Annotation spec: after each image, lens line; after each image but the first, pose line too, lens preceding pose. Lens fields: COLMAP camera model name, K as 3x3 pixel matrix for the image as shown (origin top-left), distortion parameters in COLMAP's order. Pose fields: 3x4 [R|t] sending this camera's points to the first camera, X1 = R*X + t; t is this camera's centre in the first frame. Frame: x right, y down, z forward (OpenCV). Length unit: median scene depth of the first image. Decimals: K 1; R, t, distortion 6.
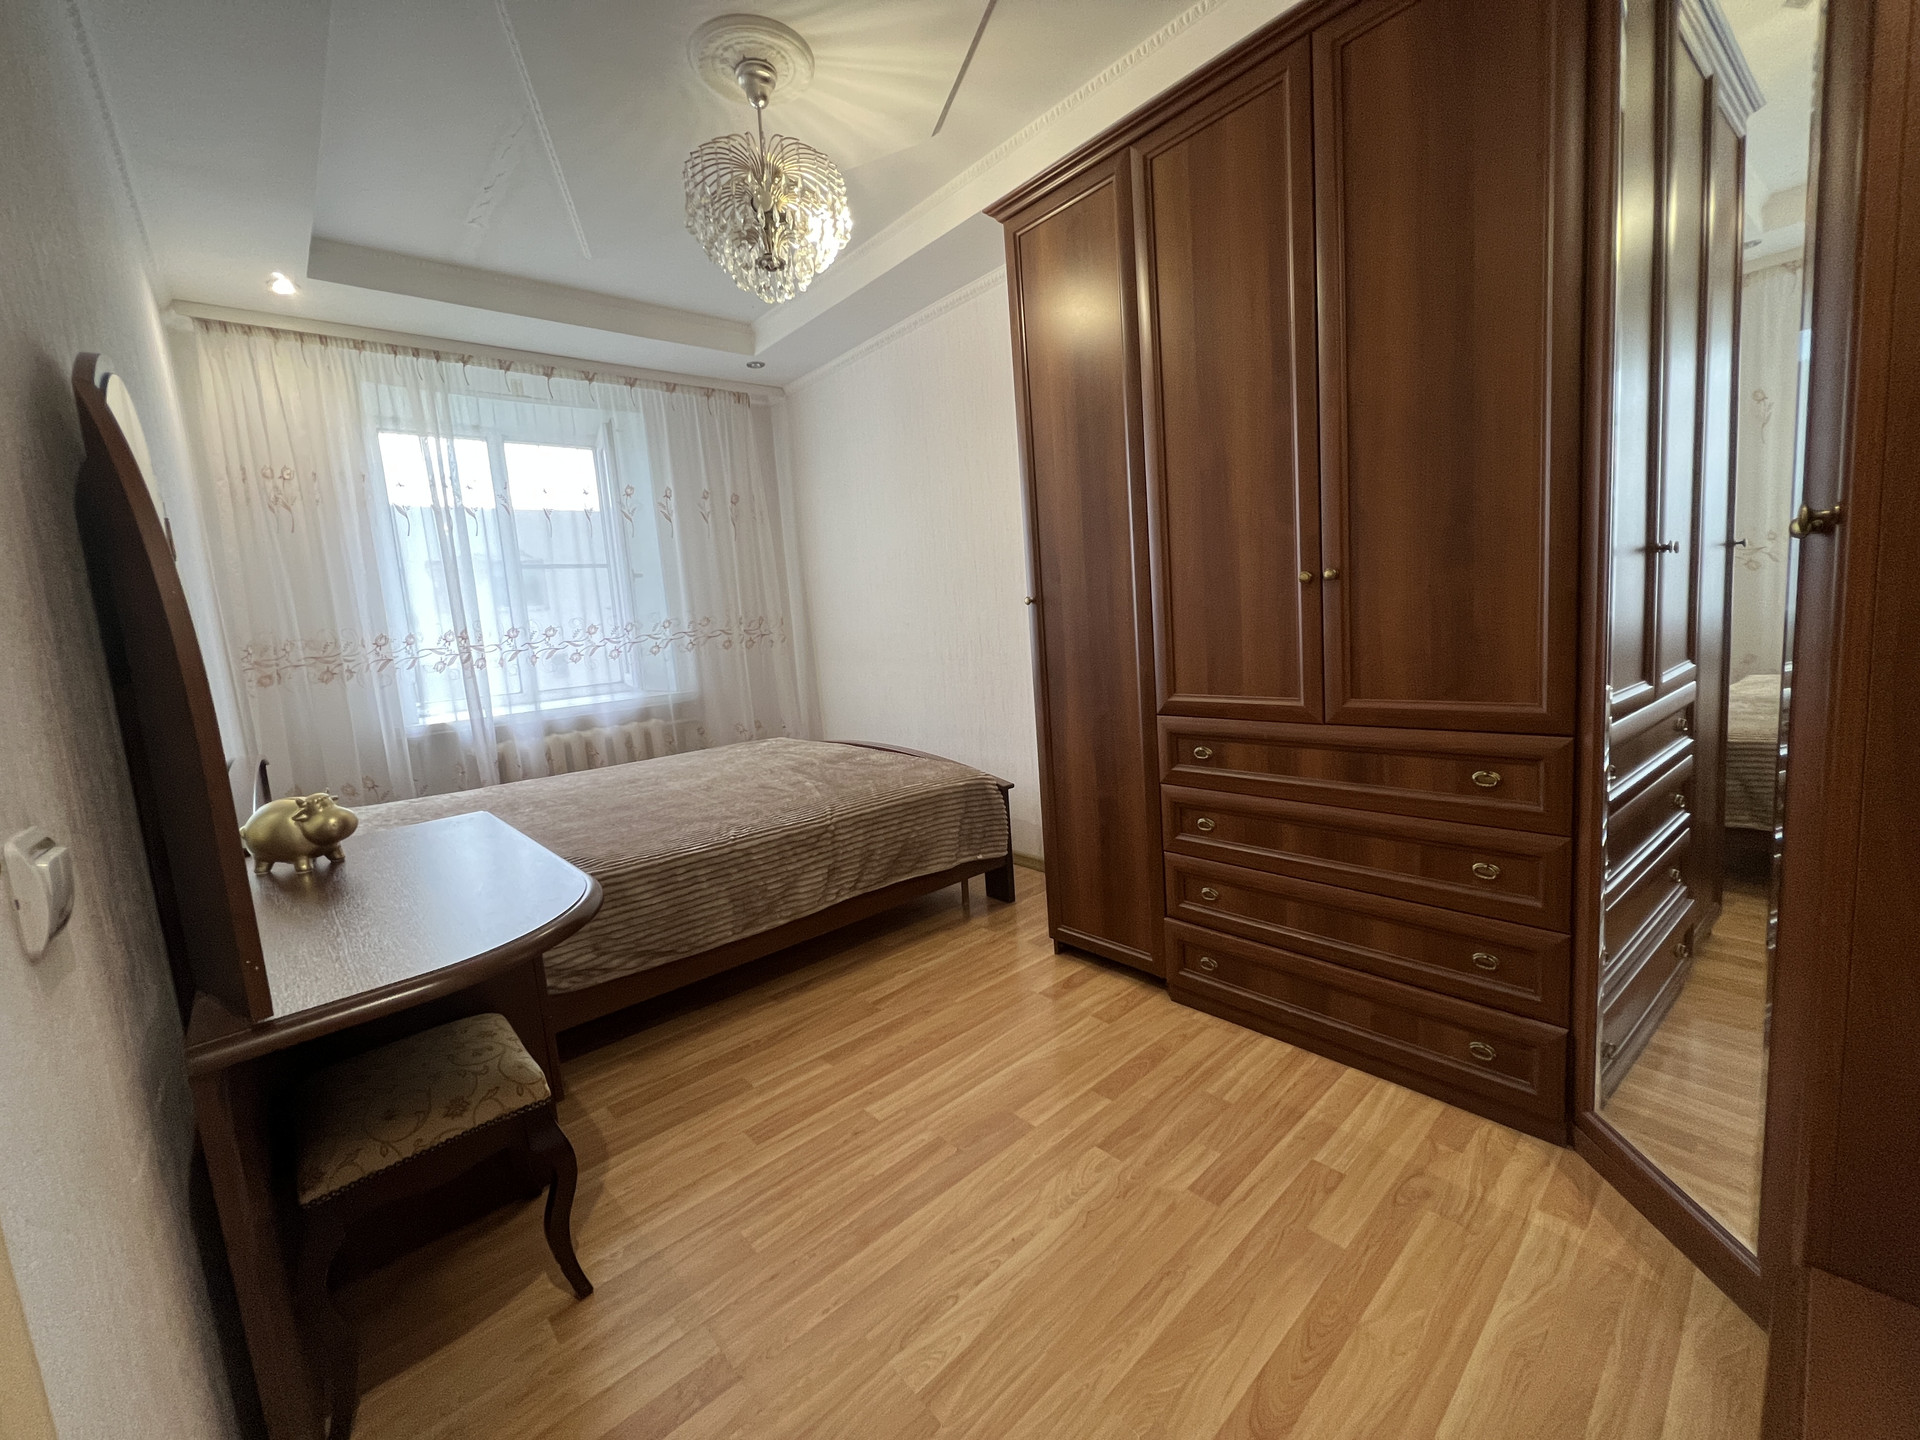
lens RADIAL K [[771.9, 0, 961.7], [0, 771.9, 716.2], [0, 0, 1]] dist [-0.003564, 0.000674]
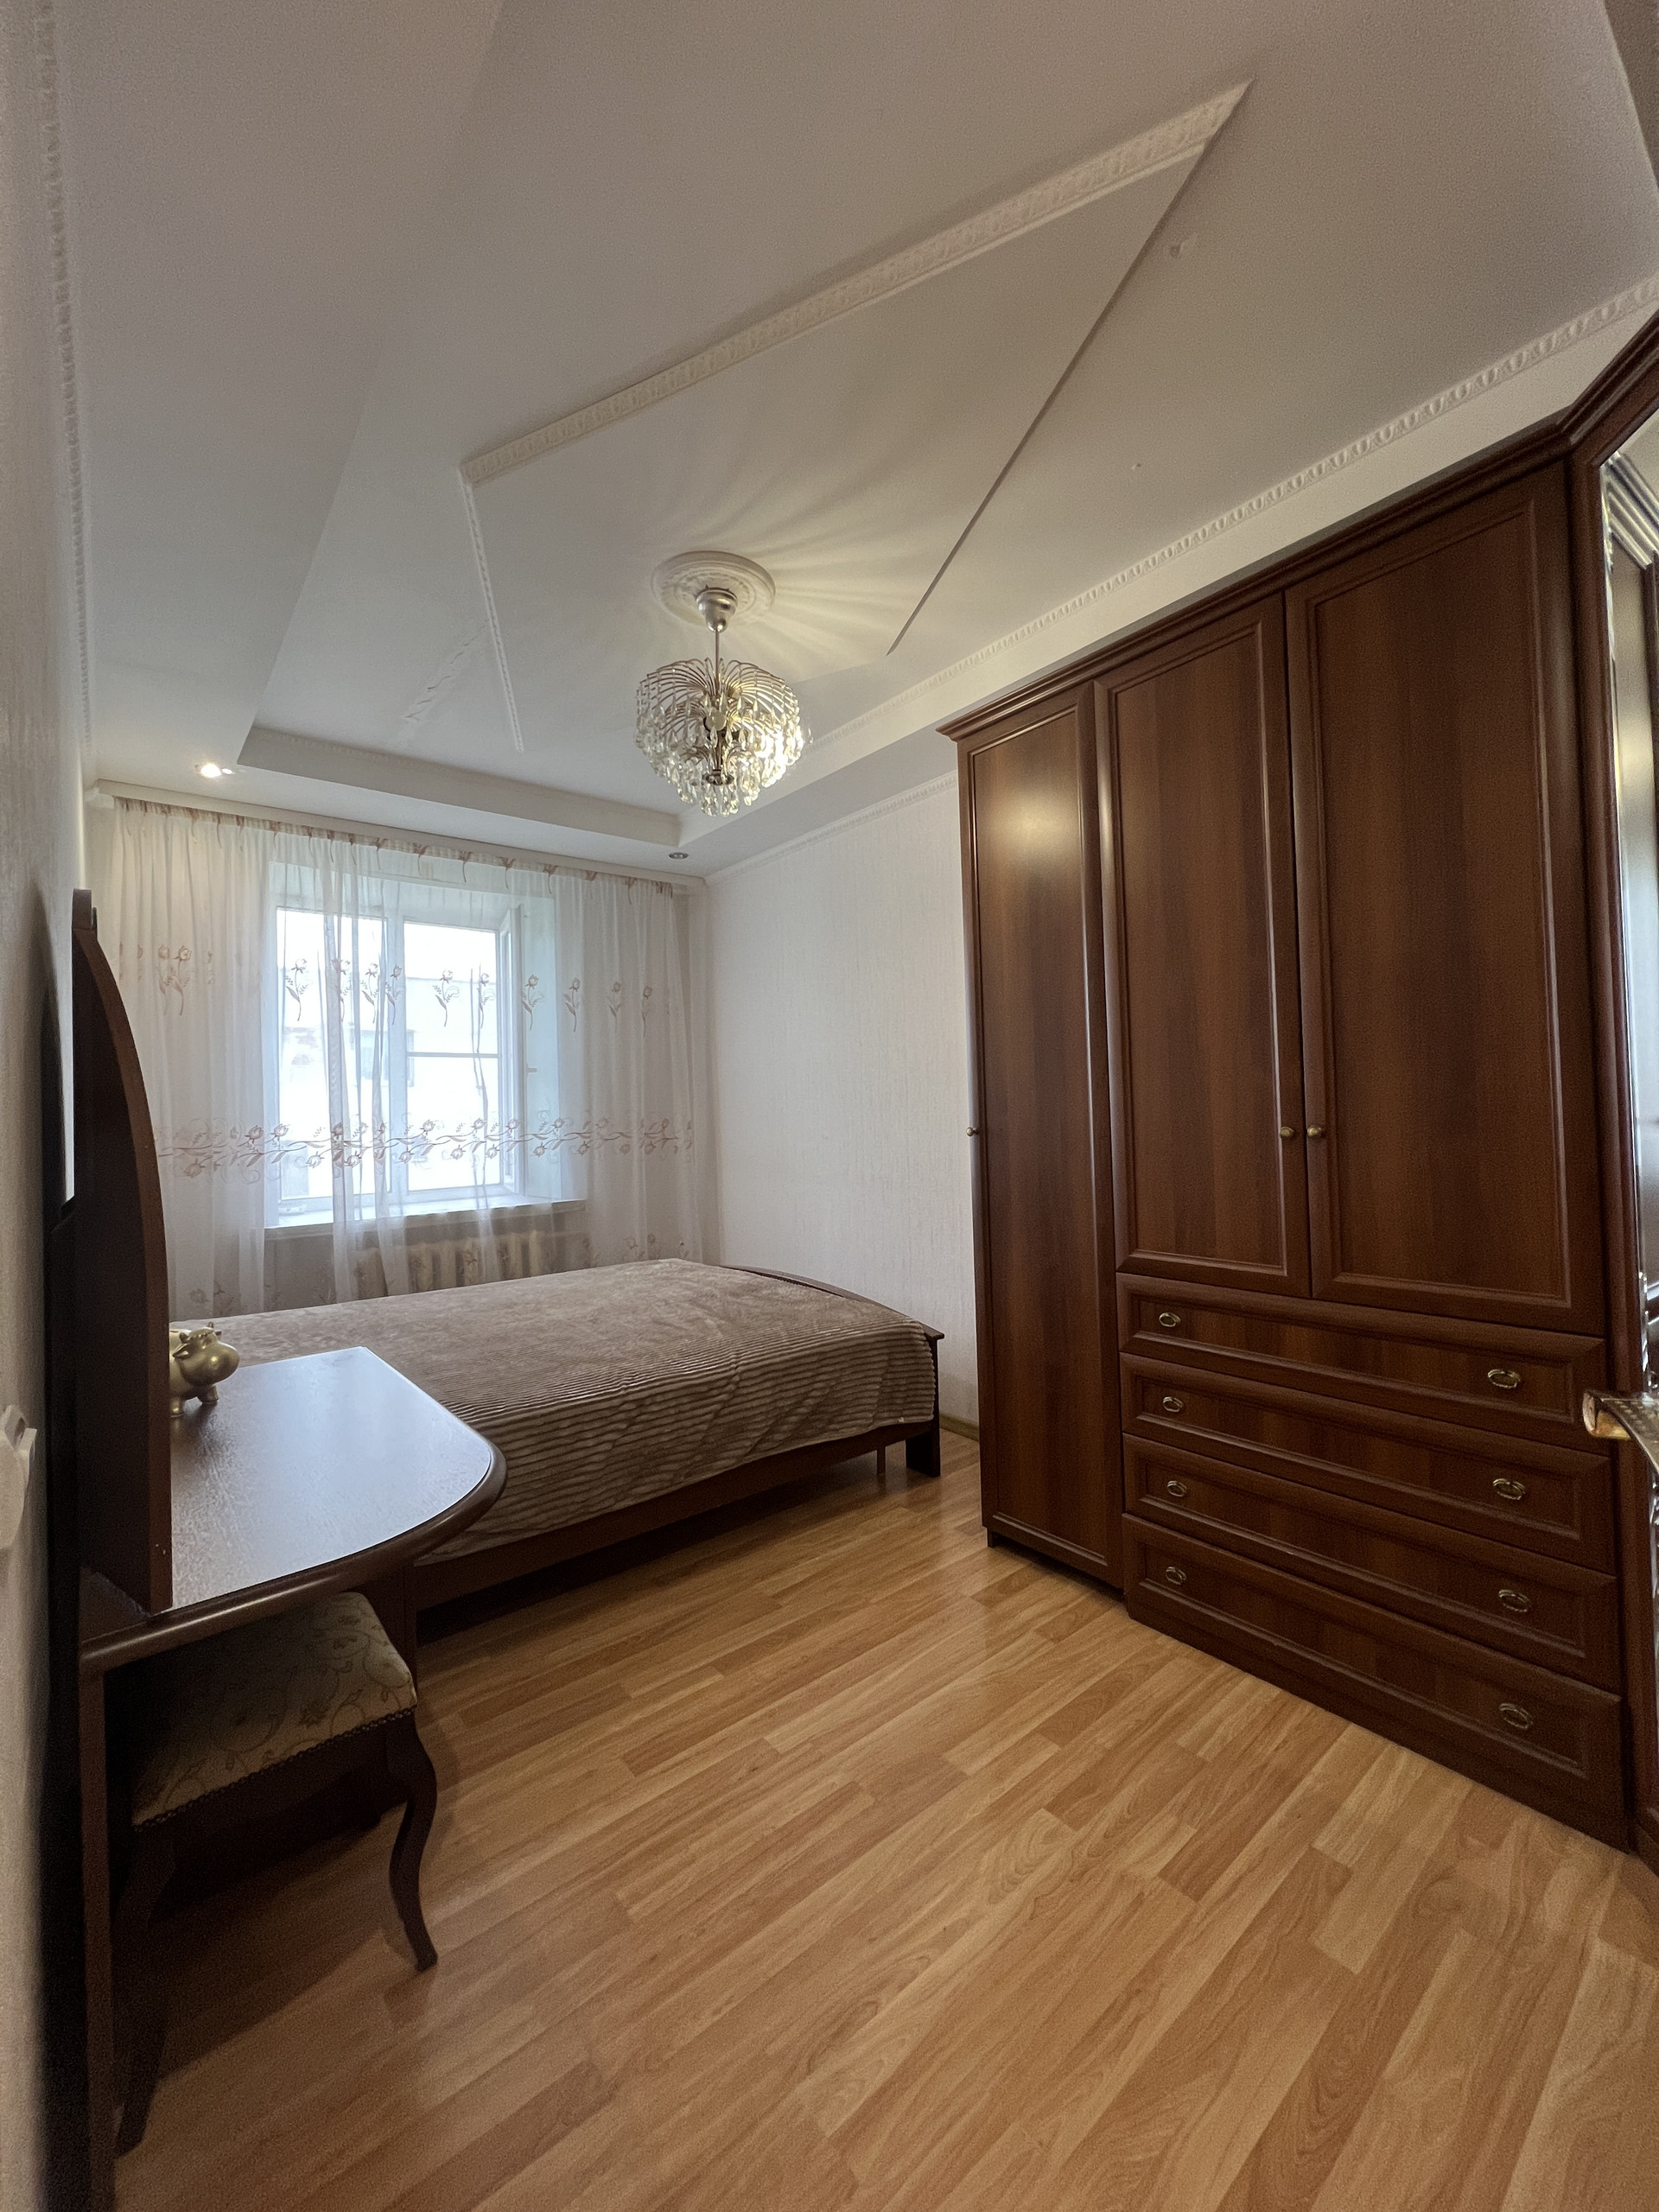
lens RADIAL K [[888.0, 0, 842.4], [0, 888.0, 1100.6], [0, 0, 1]] dist [-0.002974, 0.000180]
pose [[0.998348, 0.046020, -0.034405, -0.033368], [-0.050378, 0.989019, -0.138940, -0.038519], [0.027633, 0.140444, 0.989703, -0.040640]]
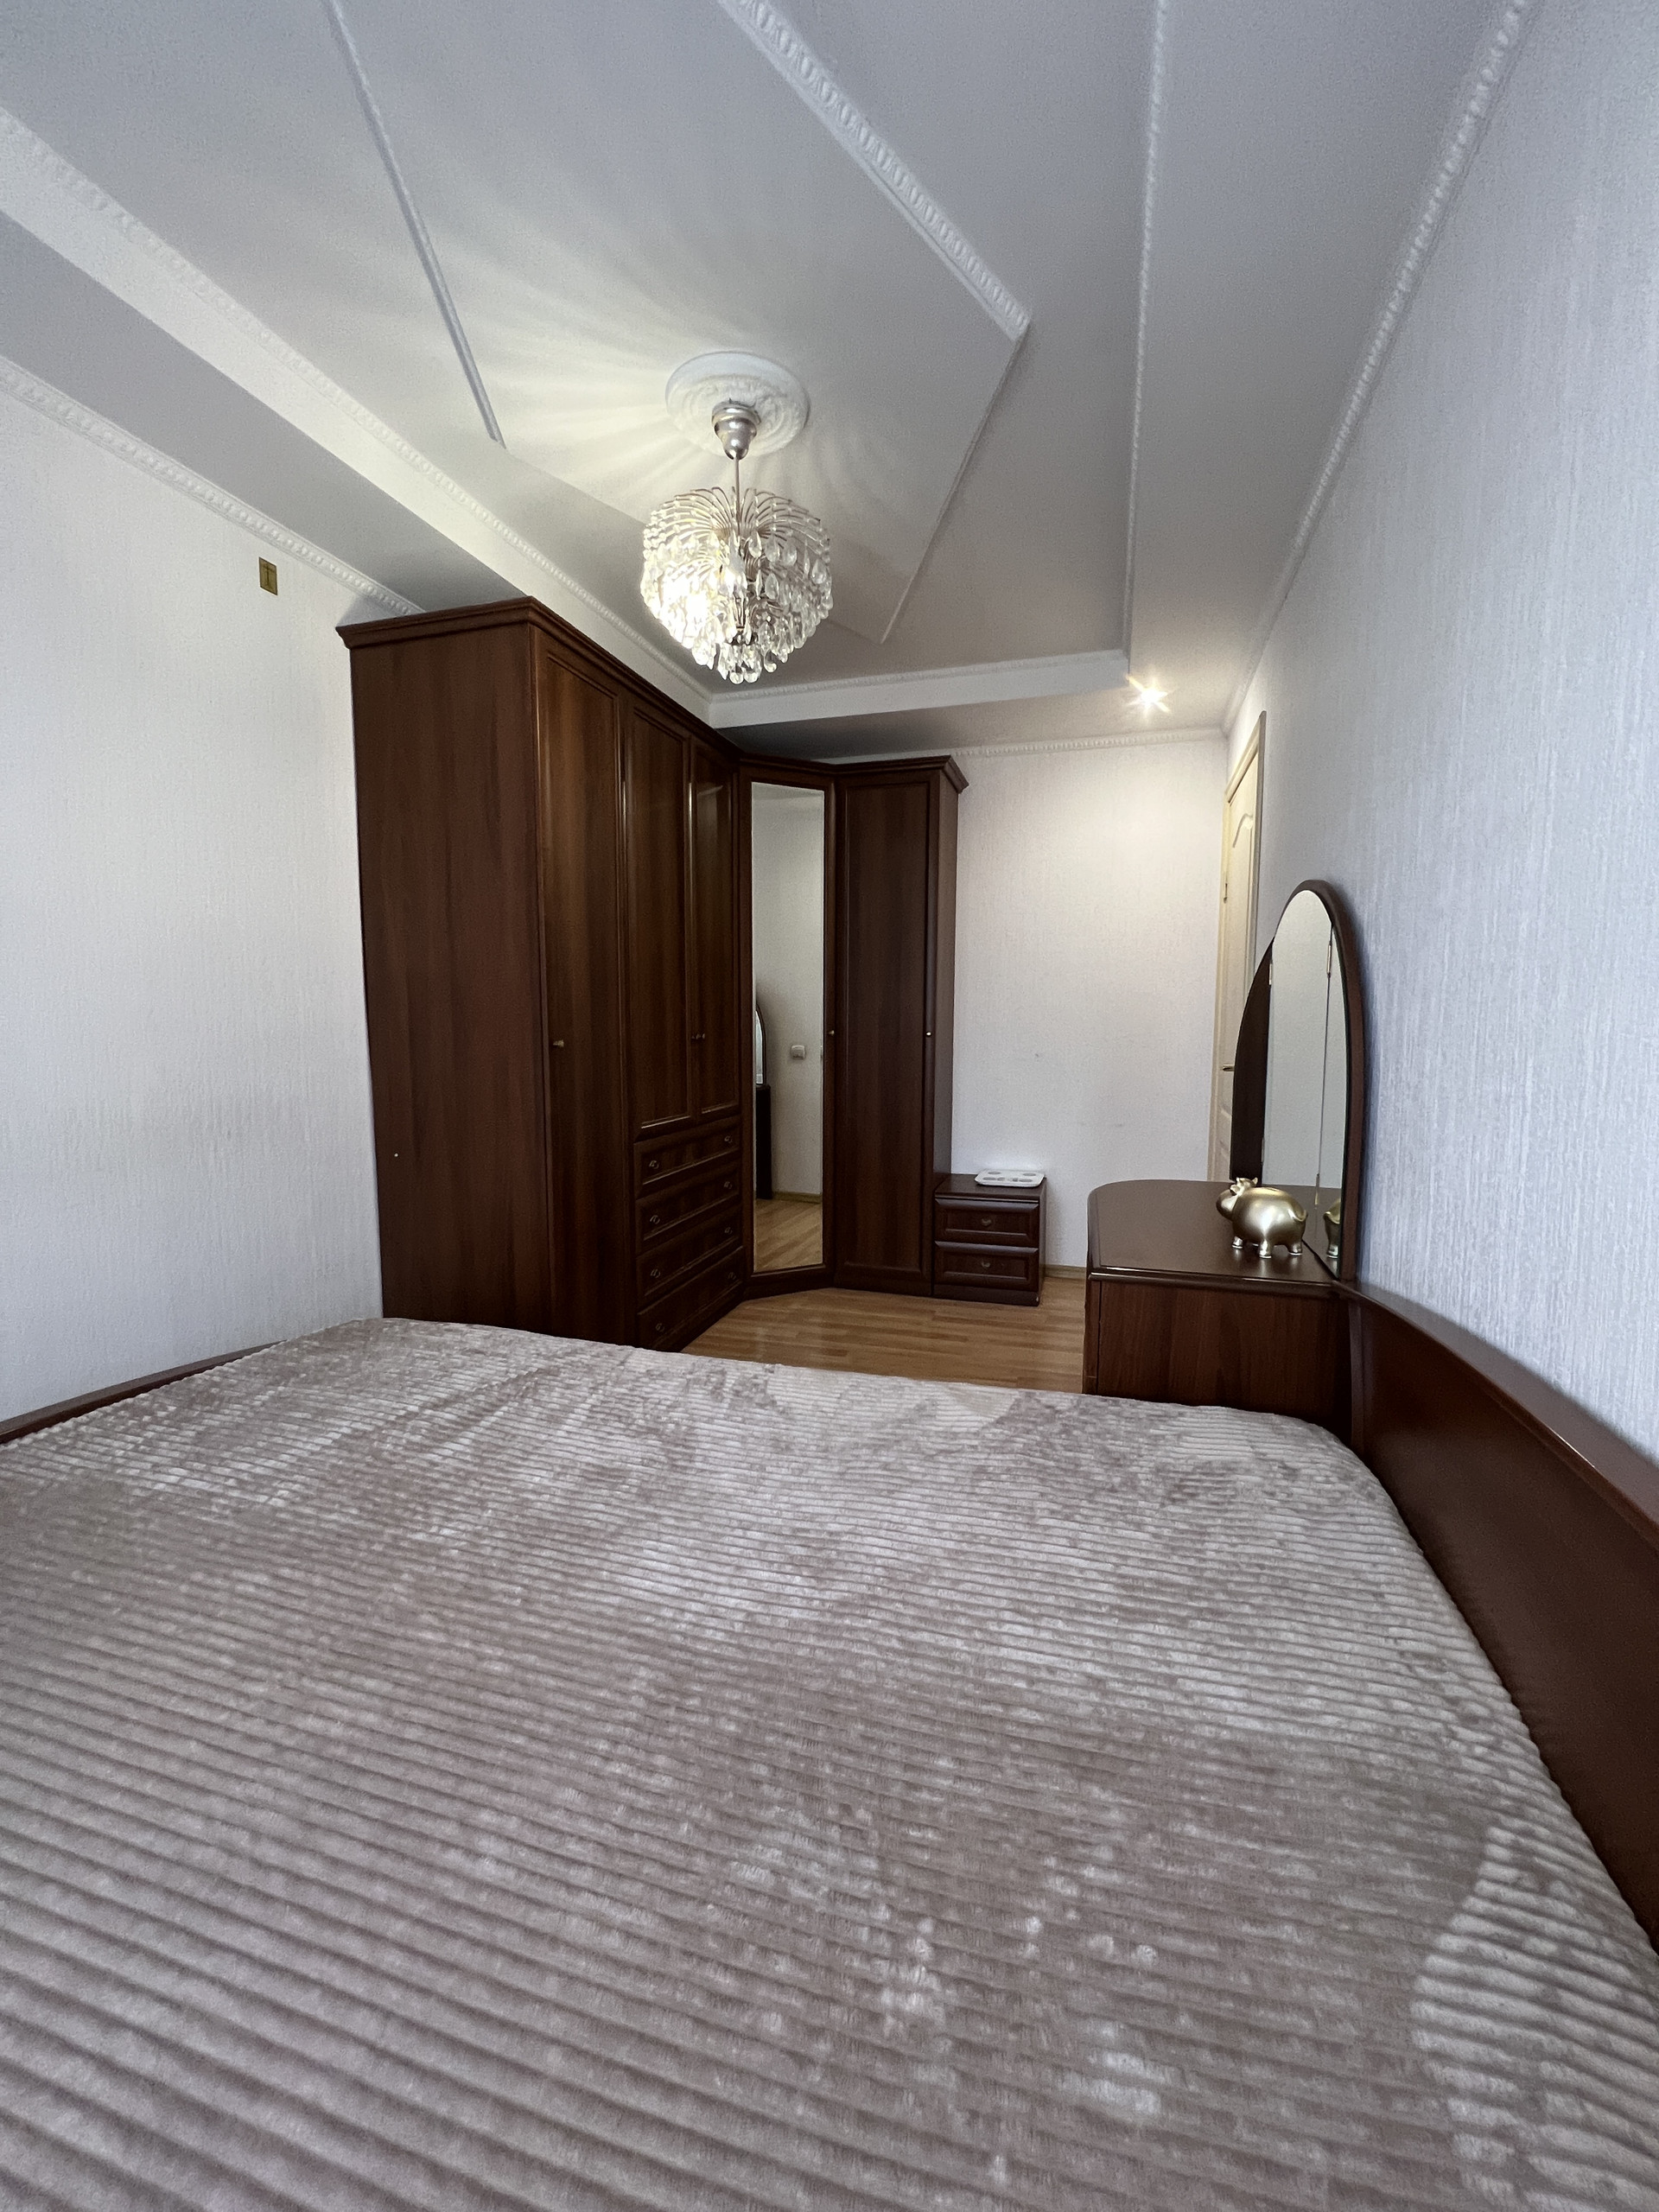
lens RADIAL K [[889.3, 0, 836.3], [0, 889.3, 1101.4], [0, 0, 1]] dist [-0.003564, 0.000674]
pose [[-0.523803, -0.008478, 0.851797, -1.116549], [0.136529, 0.986188, 0.093772, -0.154962], [-0.840827, 0.165413, -0.515411, 1.457398]]
